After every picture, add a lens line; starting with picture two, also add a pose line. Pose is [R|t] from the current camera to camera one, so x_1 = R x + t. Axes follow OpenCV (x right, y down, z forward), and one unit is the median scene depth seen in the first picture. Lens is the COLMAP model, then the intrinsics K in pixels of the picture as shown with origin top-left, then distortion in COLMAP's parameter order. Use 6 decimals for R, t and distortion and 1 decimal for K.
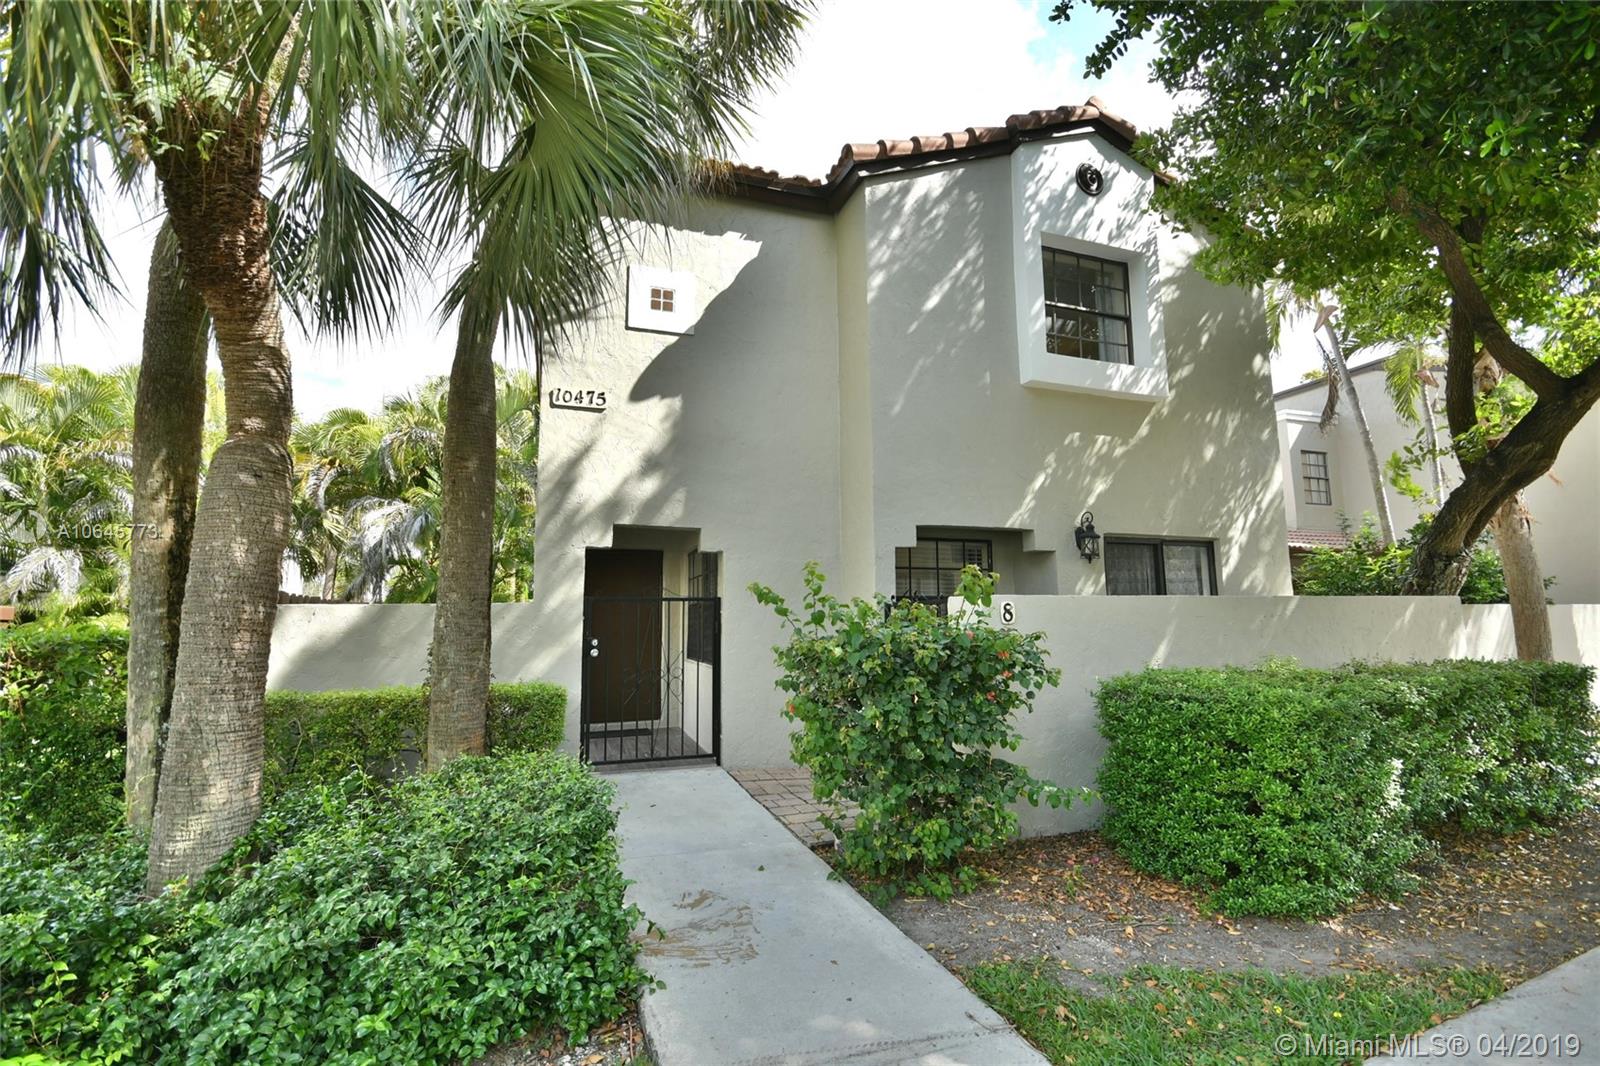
lens RADIAL K [[696.8, 0, 797.4], [0, 696.8, 535.9], [0, 0, 1]] dist [-0.009582, -0.000288]
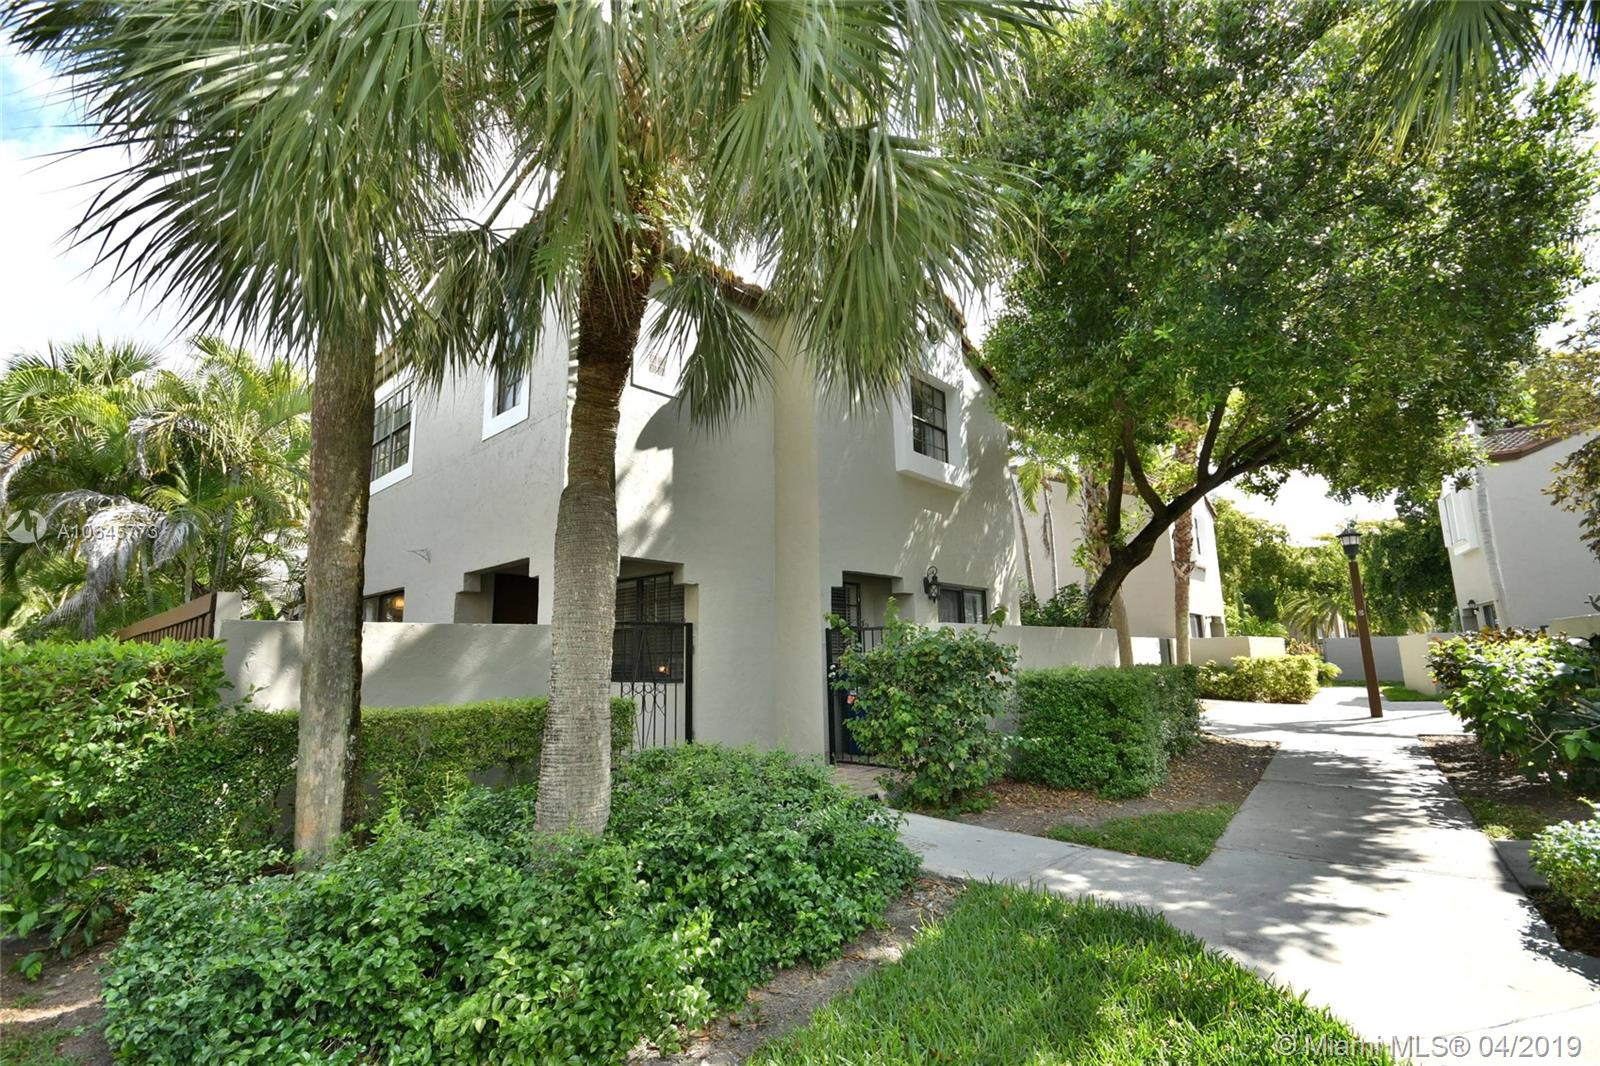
lens RADIAL K [[696.8, 0, 804.5], [0, 696.8, 530.8], [0, 0, 1]] dist [-0.009582, -0.000288]
pose [[0.881940, 0.076541, 0.465106, -0.451687], [-0.048755, 0.996248, -0.071500, 0.006959], [-0.468834, 0.040382, 0.882363, -0.118297]]
